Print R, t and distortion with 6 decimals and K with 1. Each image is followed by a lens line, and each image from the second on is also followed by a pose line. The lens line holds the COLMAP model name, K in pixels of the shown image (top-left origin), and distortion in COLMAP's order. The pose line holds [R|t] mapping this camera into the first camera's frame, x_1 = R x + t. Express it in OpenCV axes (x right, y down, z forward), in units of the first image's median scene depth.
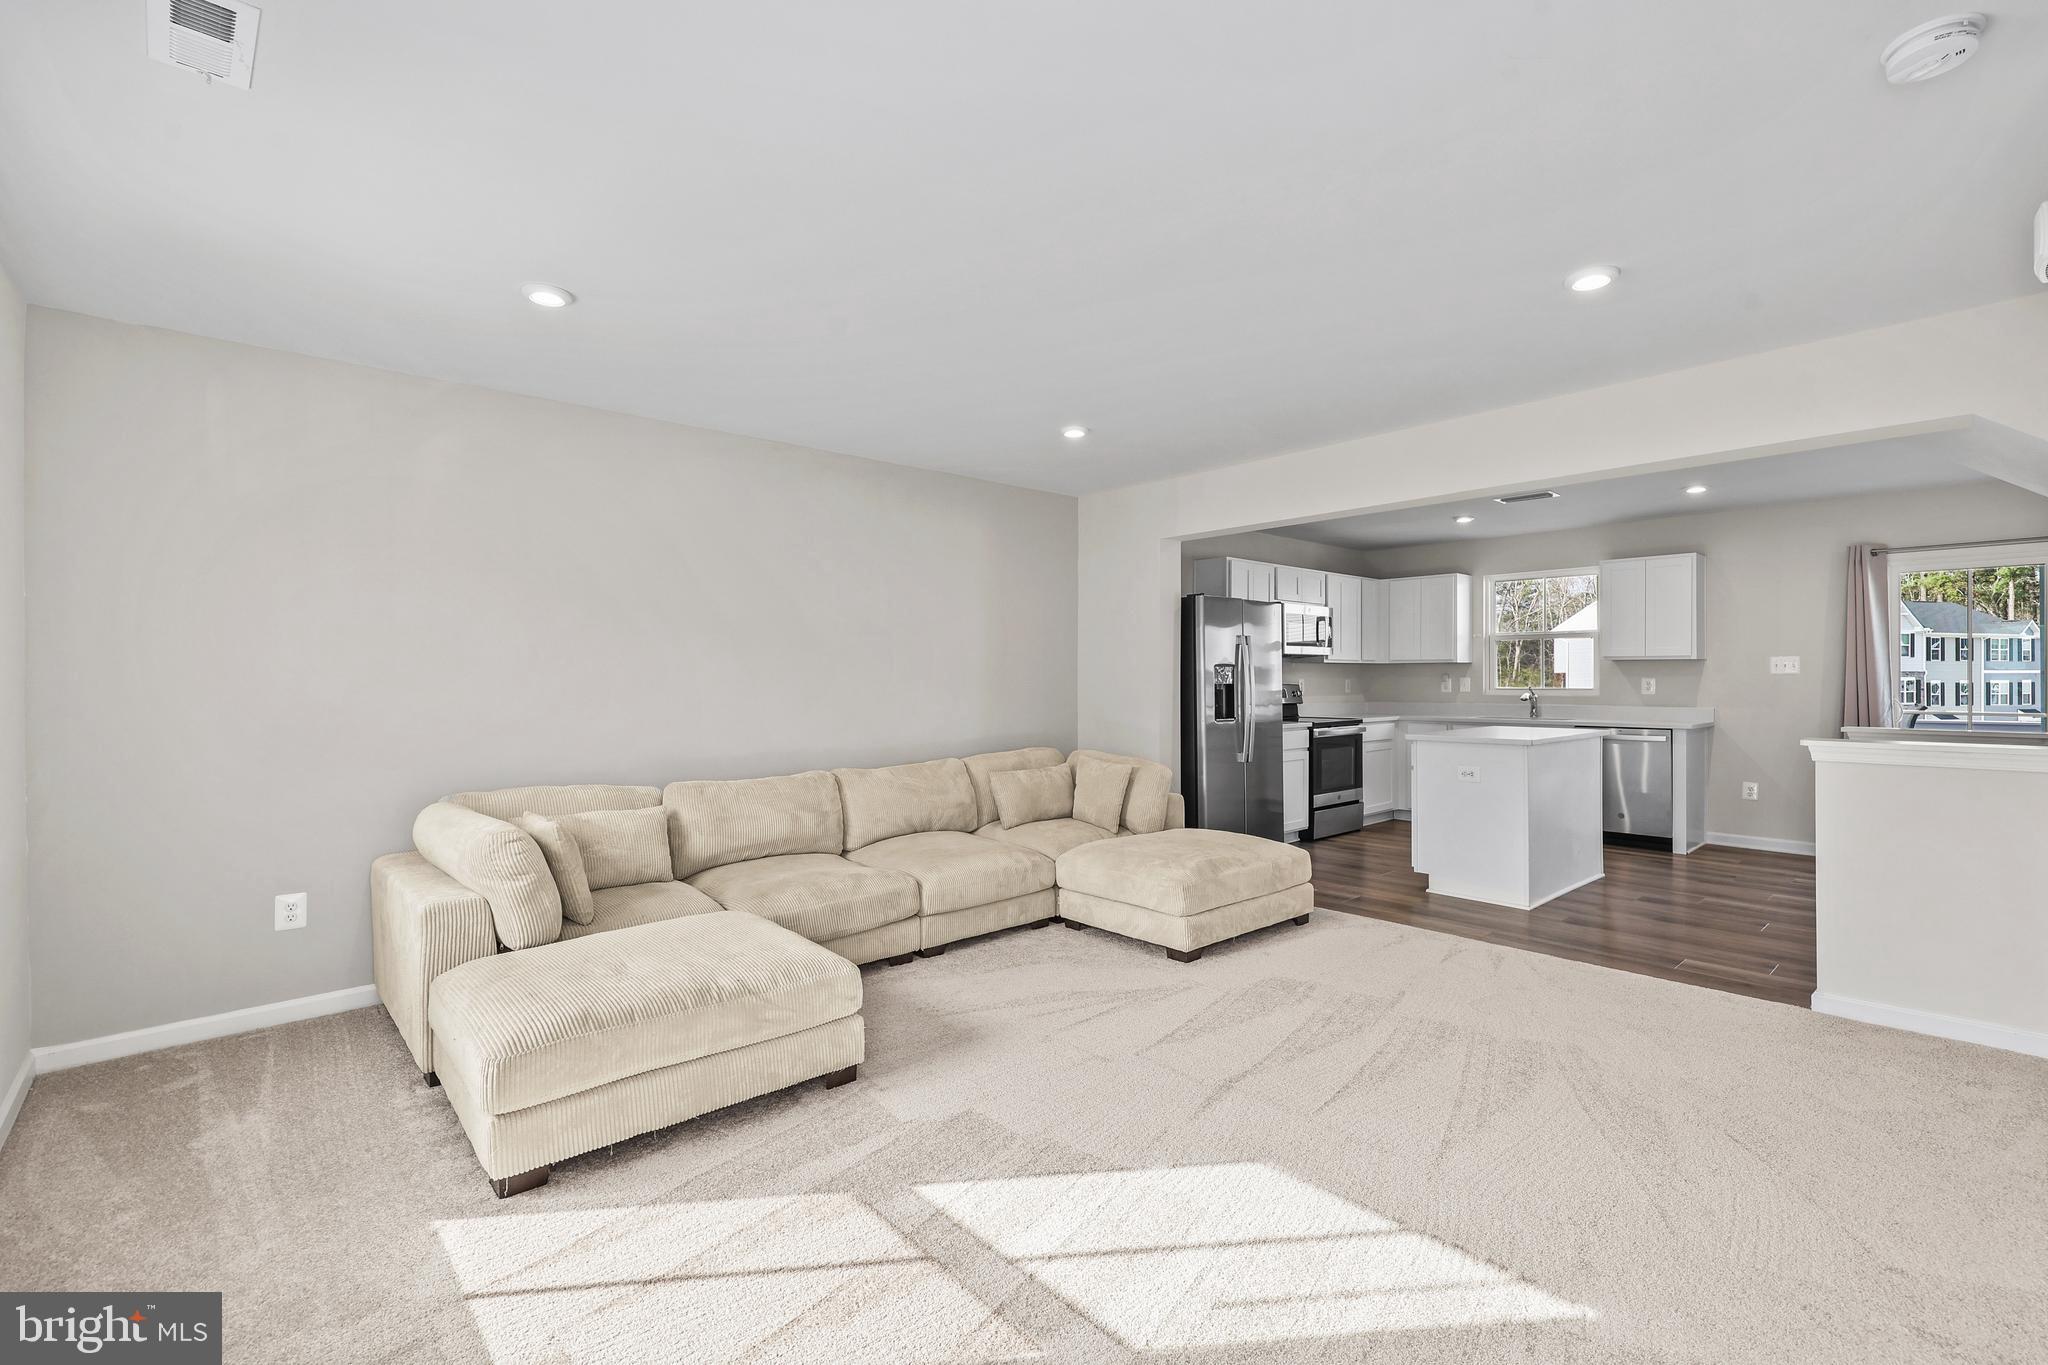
lens RADIAL K [[906.9, 0, 1029.3], [0, 906.9, 691.6], [0, 0, 1]] dist [-0.001103, -0.000598]
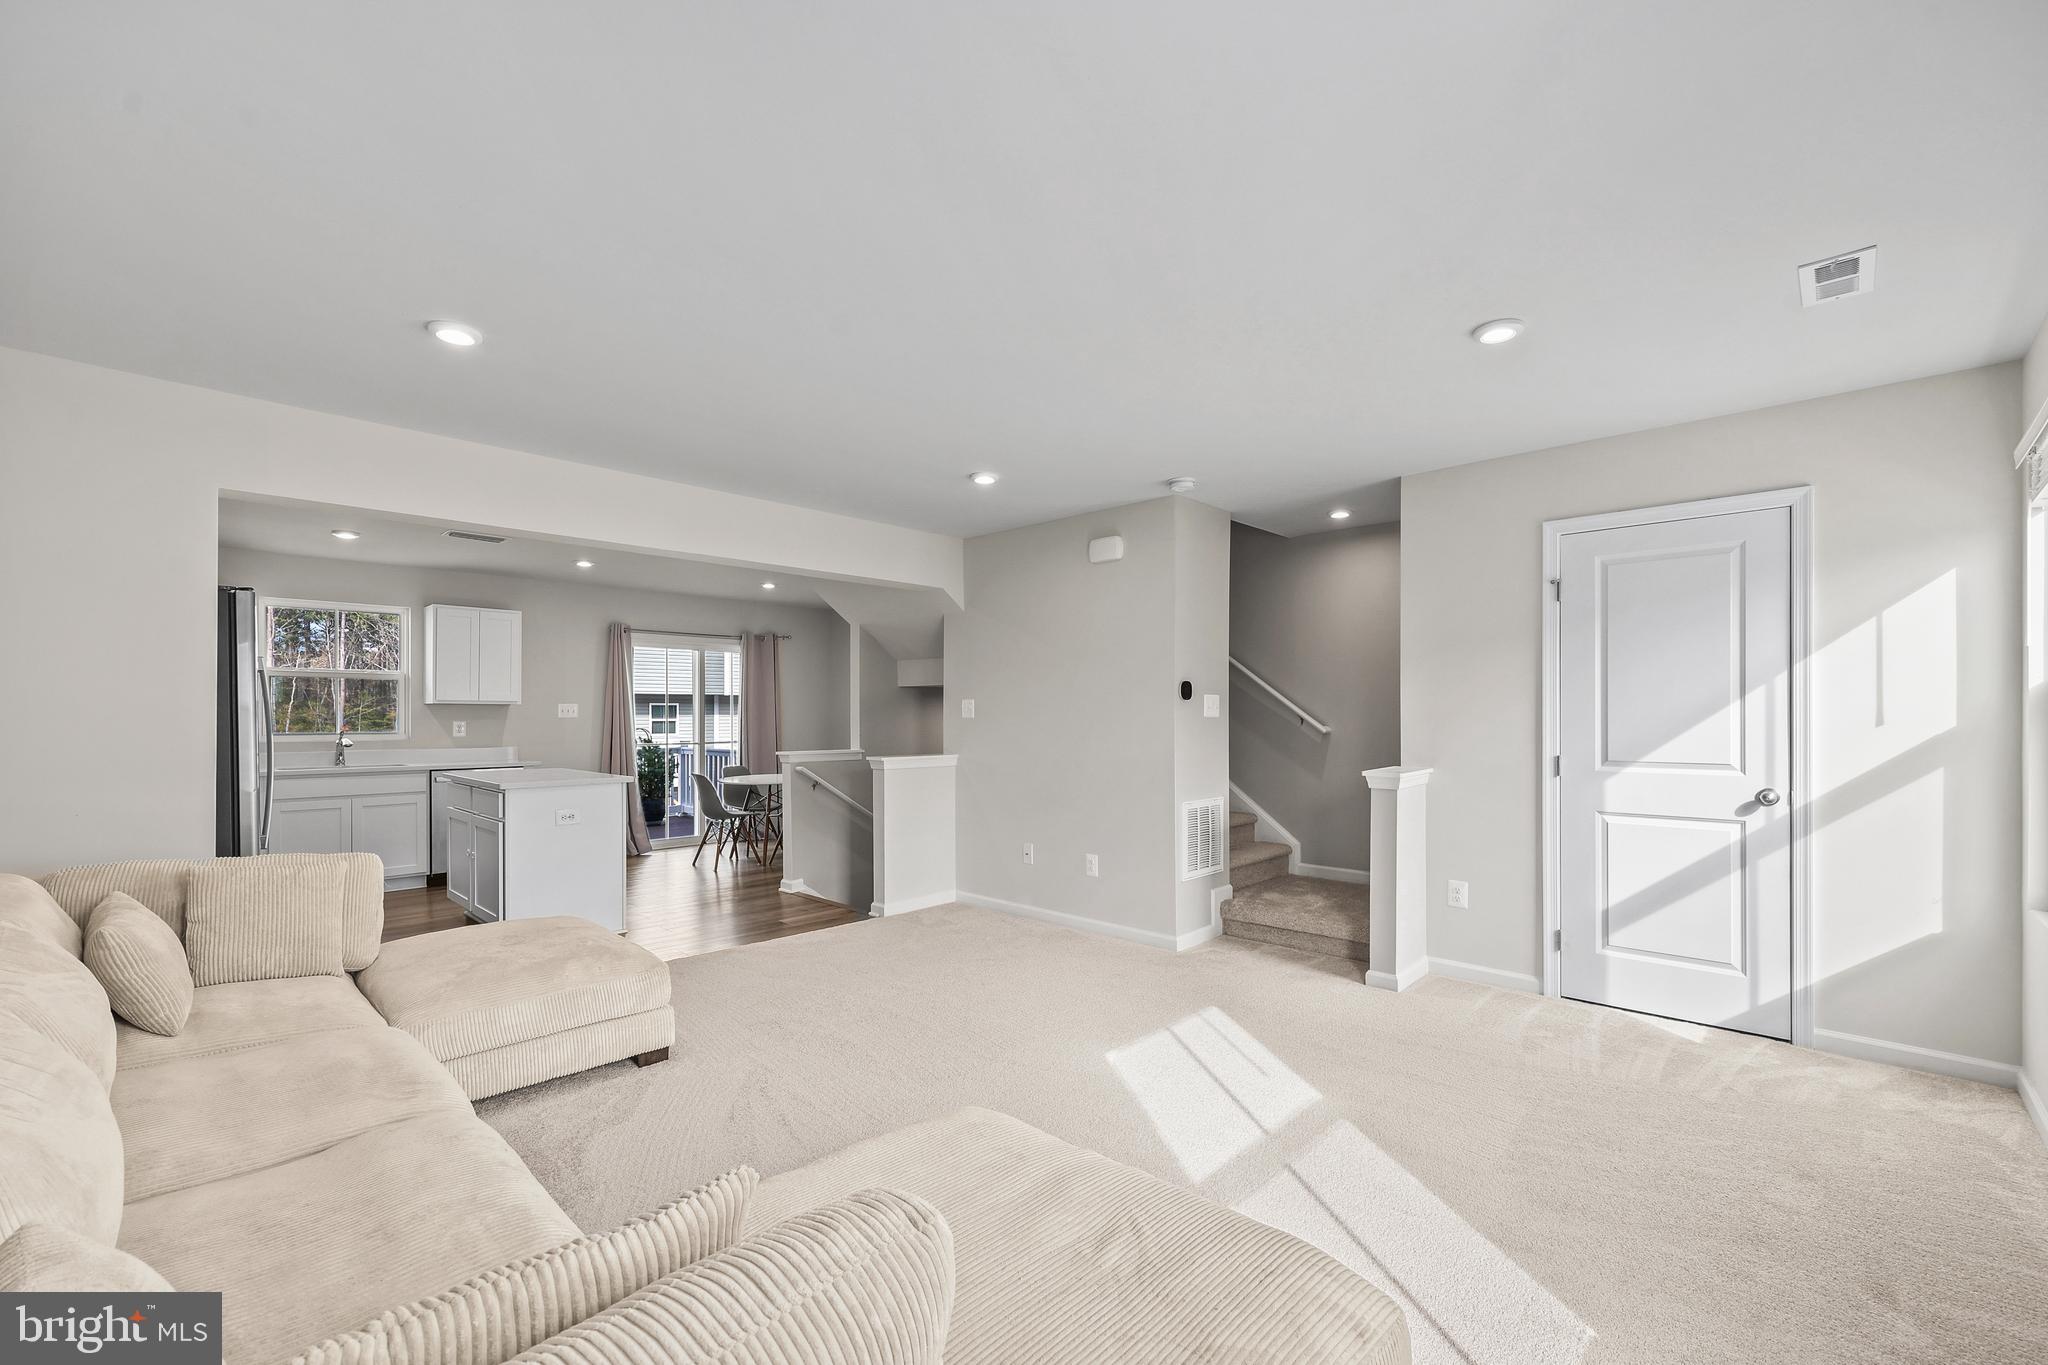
lens RADIAL K [[840.8, 0, 1056.2], [0, 840.8, 719.5], [0, 0, 1]] dist [-0.009723, 0.001358]
pose [[-0.103046, -0.000147, 0.994677, -0.375707], [0.017936, 0.999837, 0.002005, -0.006705], [-0.994515, 0.018047, -0.103026, 0.427265]]
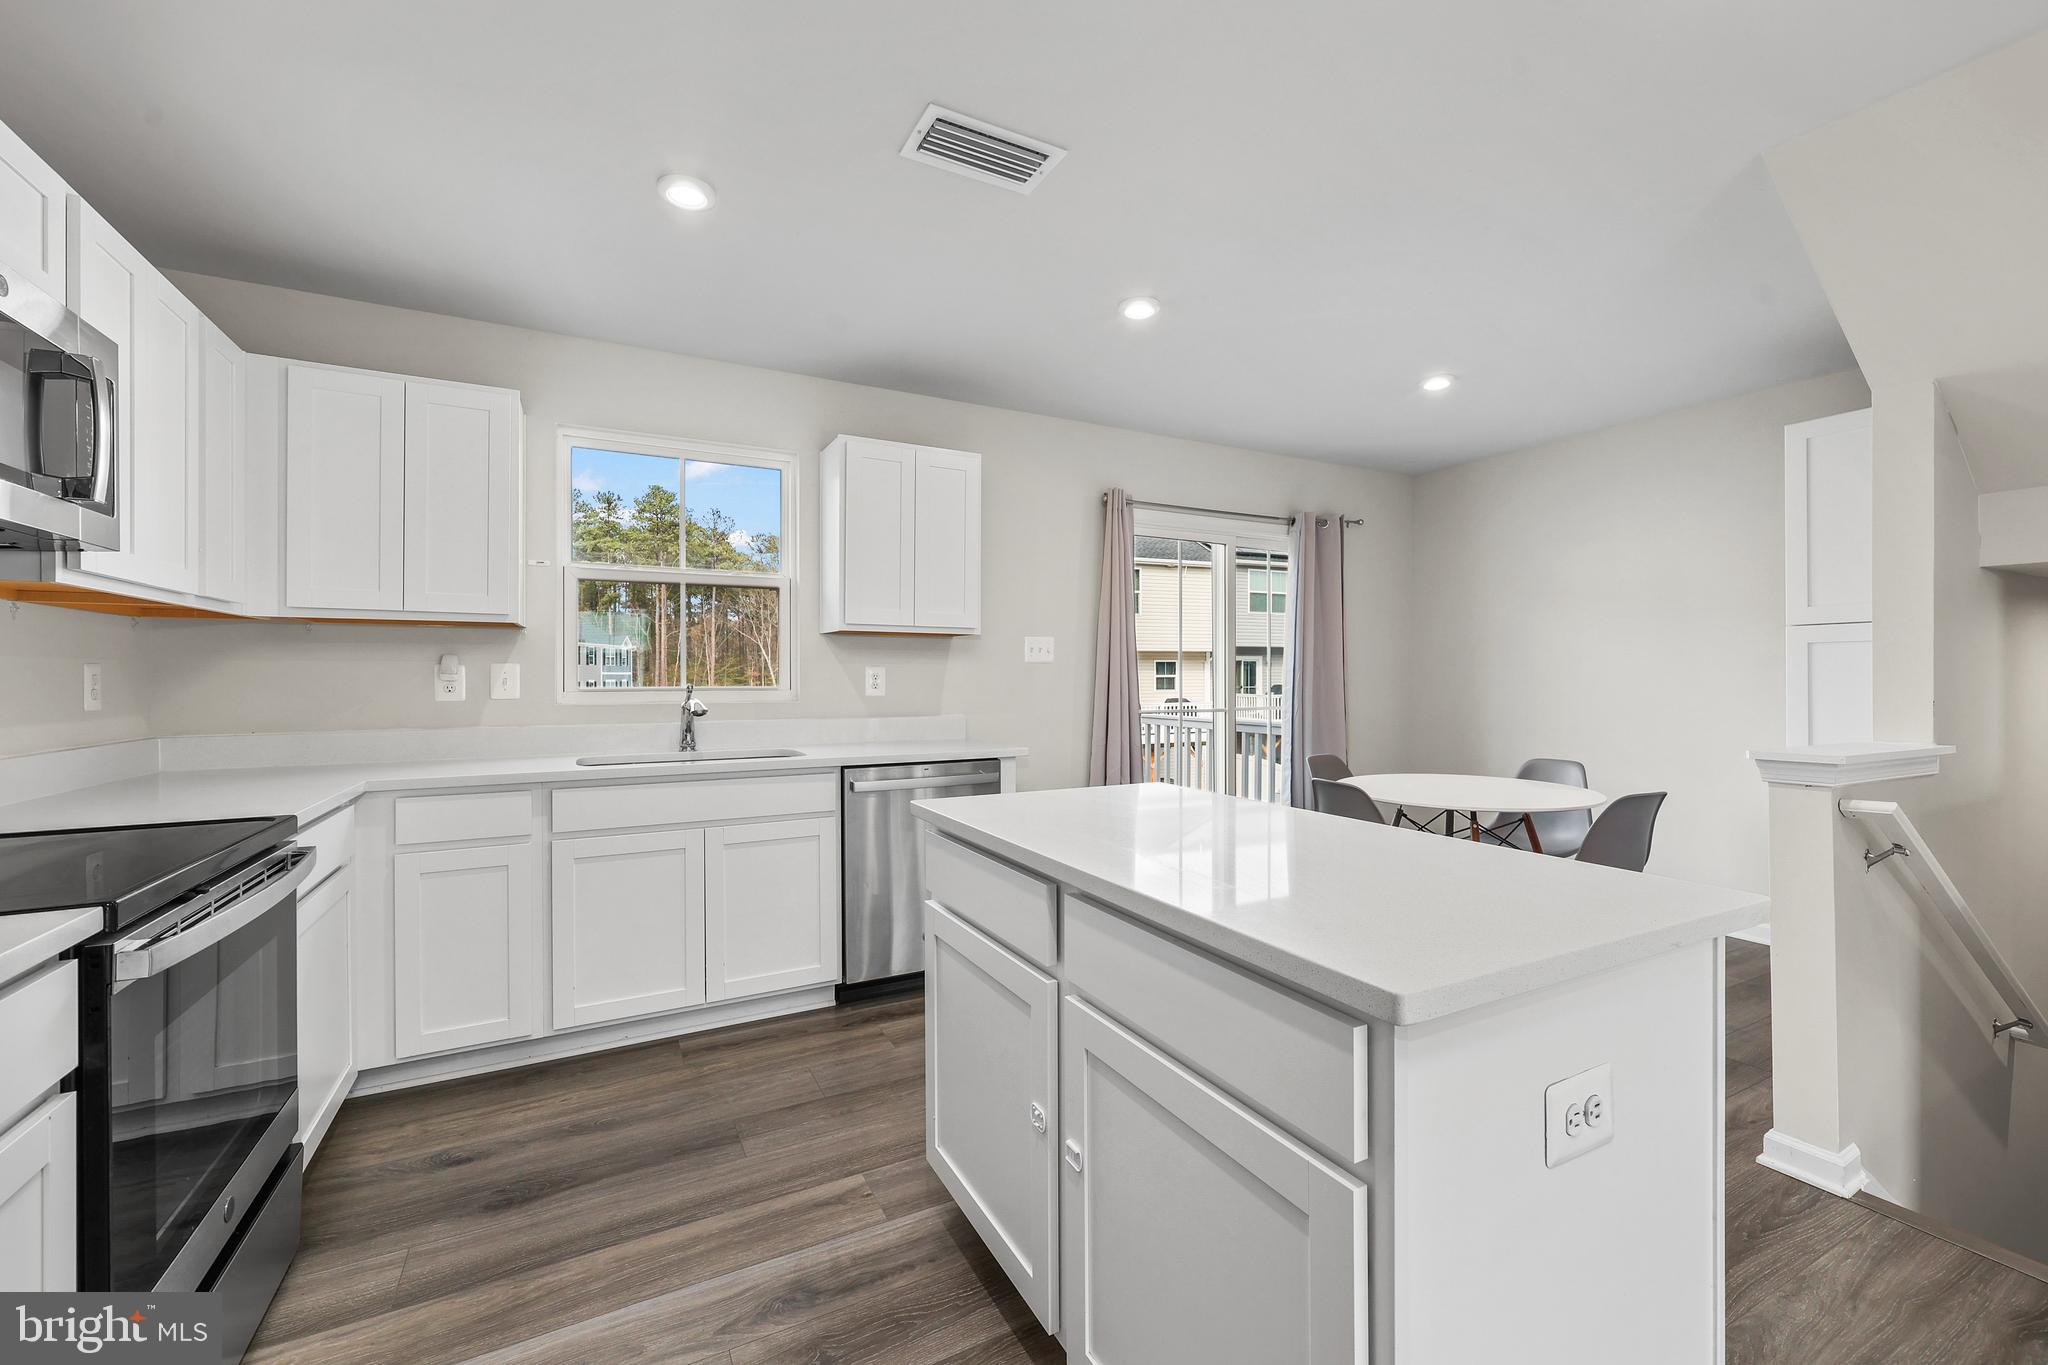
lens RADIAL K [[840.8, 0, 1056.9], [0, 840.8, 678.2], [0, 0, 1]] dist [-0.009723, 0.001358]
pose [[0.213600, -0.000651, 0.976921, 0.203185], [0.014552, 0.999891, -0.002516, -0.005213], [-0.976813, 0.014753, 0.213587, 0.812954]]
